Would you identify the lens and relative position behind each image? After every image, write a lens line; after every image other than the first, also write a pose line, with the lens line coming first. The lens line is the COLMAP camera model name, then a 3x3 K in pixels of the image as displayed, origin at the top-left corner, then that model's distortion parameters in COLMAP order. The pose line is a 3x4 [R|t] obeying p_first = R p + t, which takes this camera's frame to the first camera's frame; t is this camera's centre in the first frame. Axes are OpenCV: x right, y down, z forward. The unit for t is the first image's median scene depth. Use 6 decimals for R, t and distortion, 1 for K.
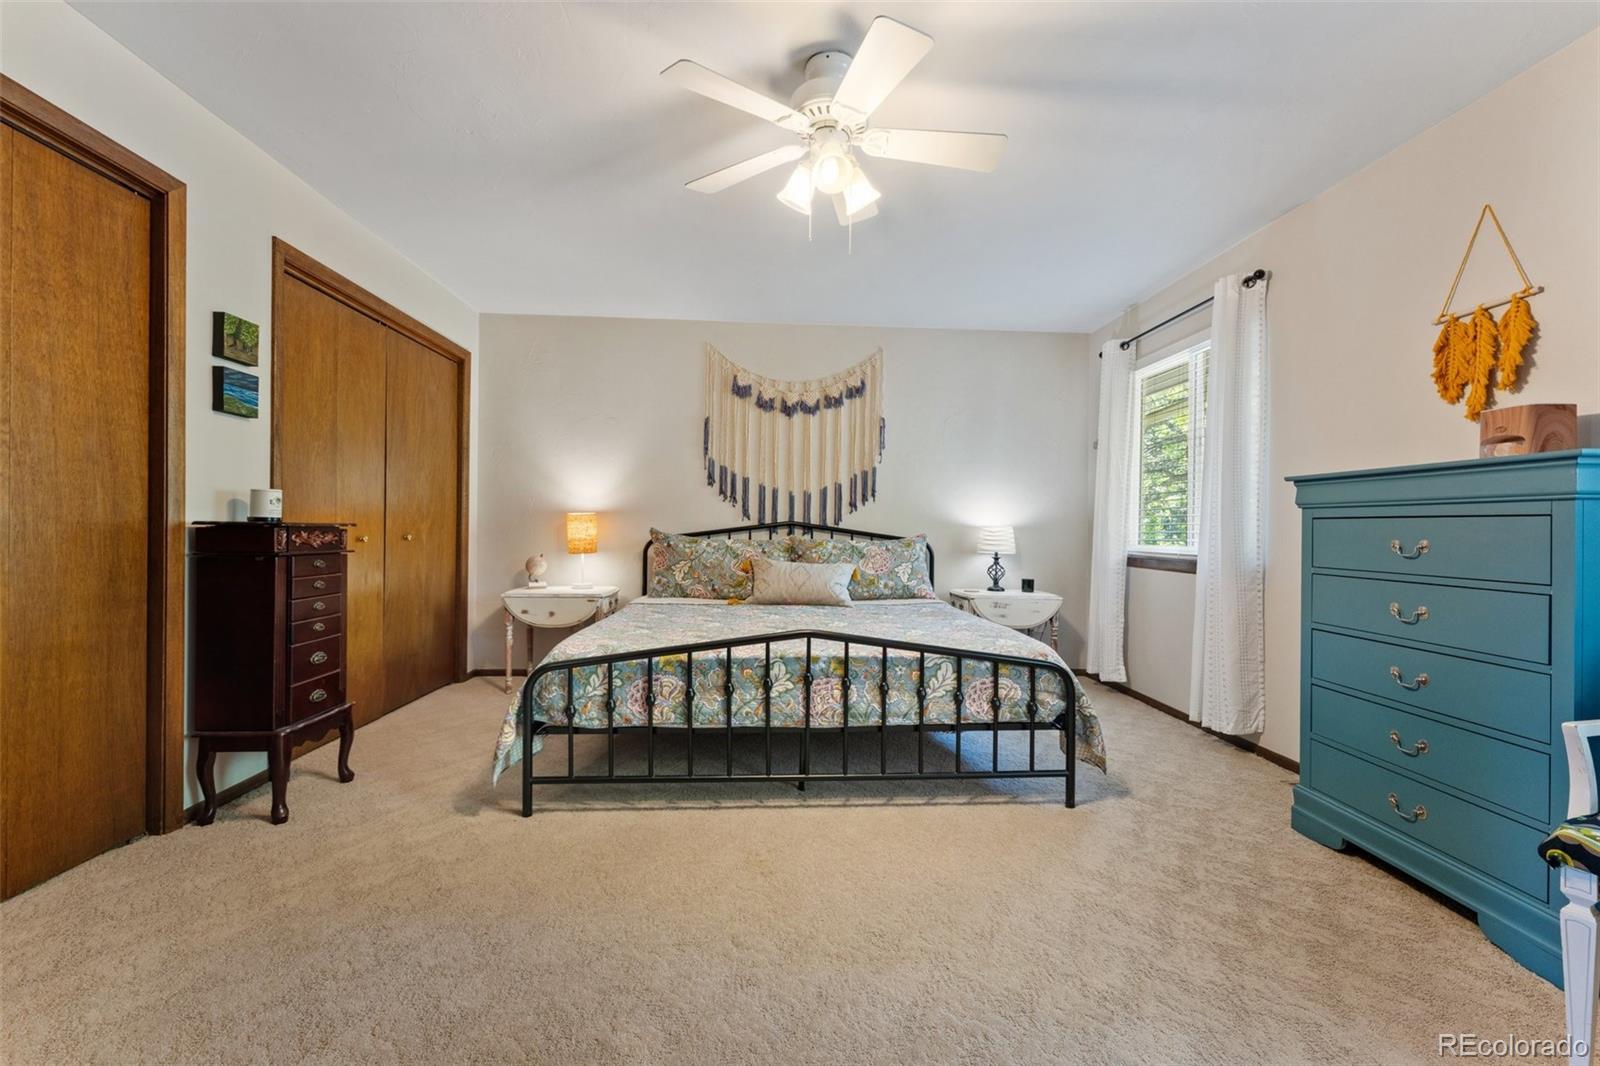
lens RADIAL K [[647.8, 0, 801.4], [0, 647.8, 528.1], [0, 0, 1]] dist [-0.002859, 0.000057]
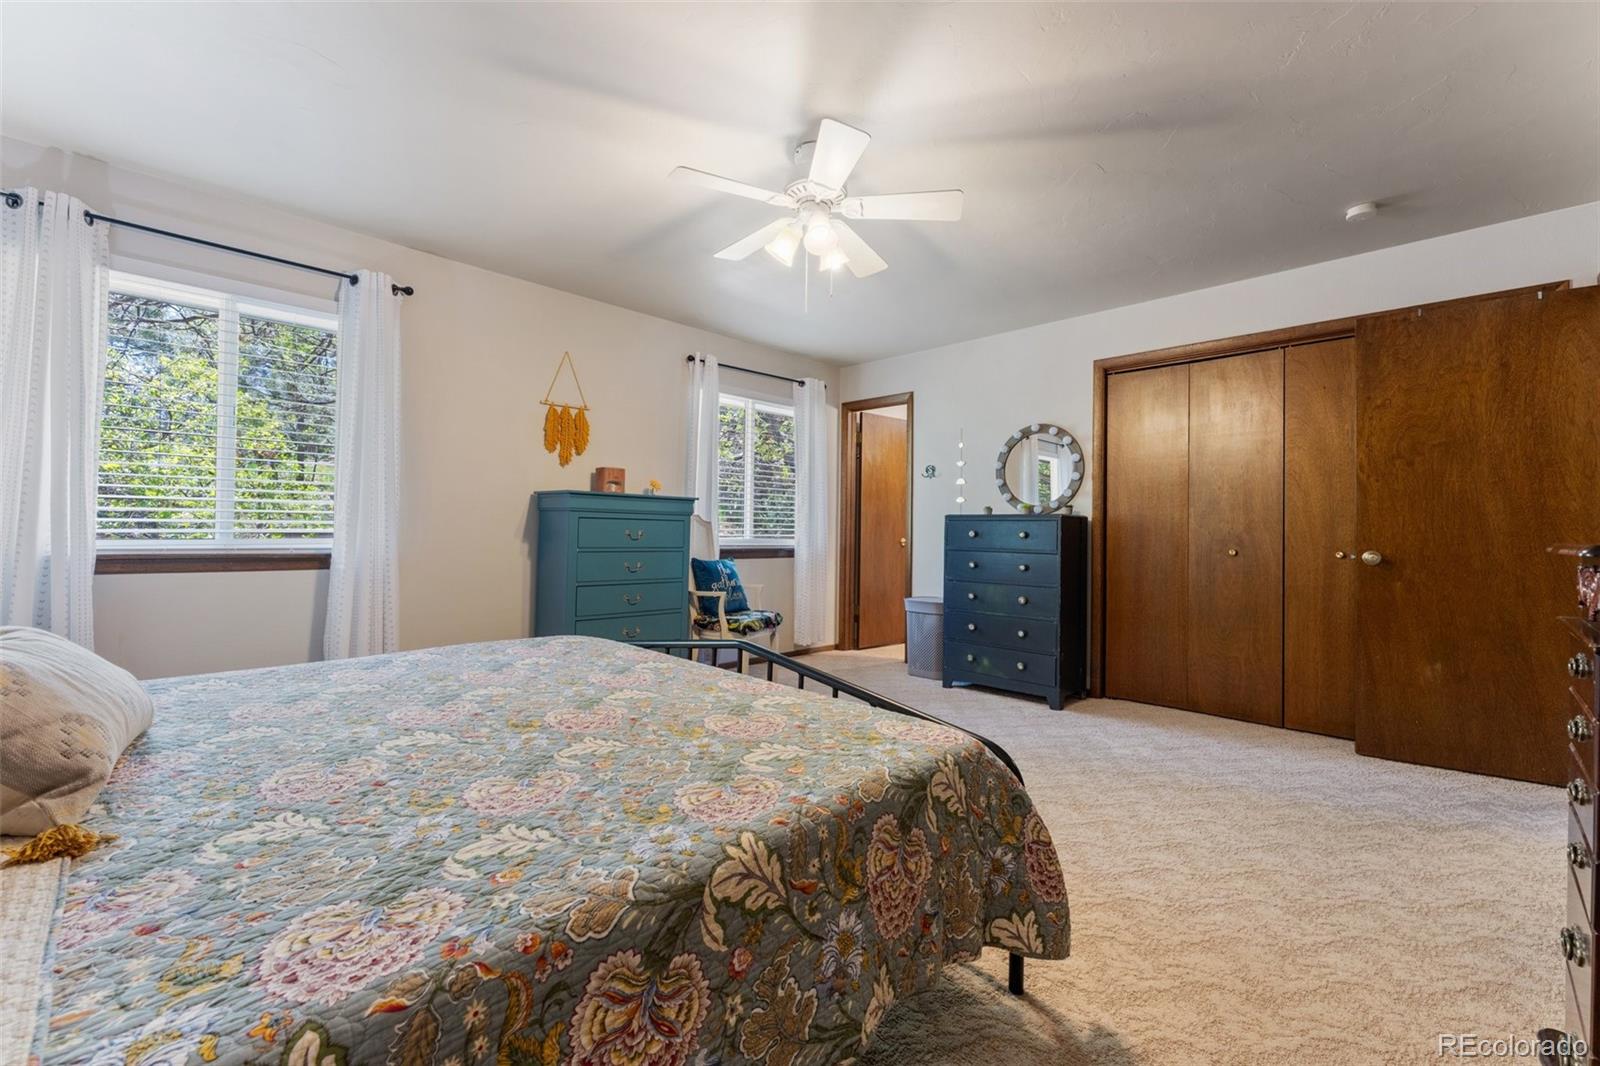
lens RADIAL K [[647.8, 0, 809.4], [0, 647.8, 532.7], [0, 0, 1]] dist [-0.002859, 0.000057]
pose [[-0.667788, -0.020448, 0.744070, -0.714379], [-0.024353, 0.999688, 0.005616, -0.001302], [-0.743953, -0.014370, -0.668078, 1.502451]]
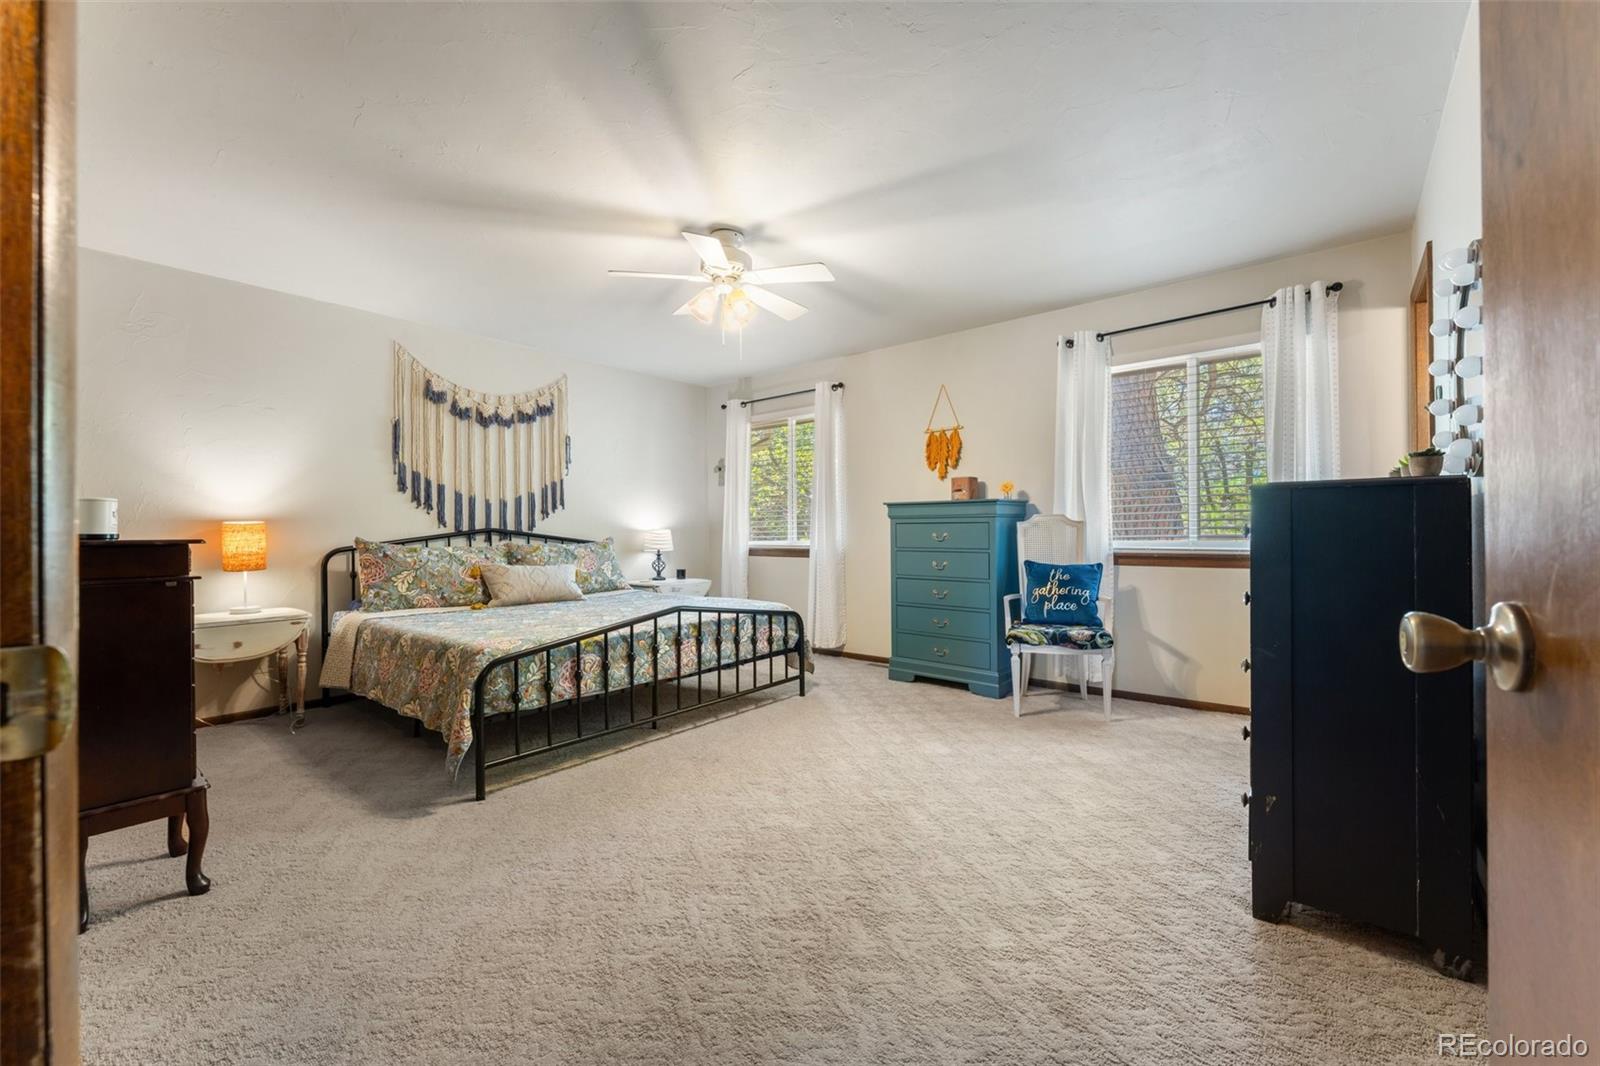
lens RADIAL K [[647.8, 0, 811.0], [0, 647.8, 530.2], [0, 0, 1]] dist [-0.002859, 0.000057]
pose [[0.670997, -0.016323, 0.741280, -0.812905], [0.014998, 0.999852, 0.008441, -0.014858], [-0.741308, 0.005454, 0.671143, -0.151085]]
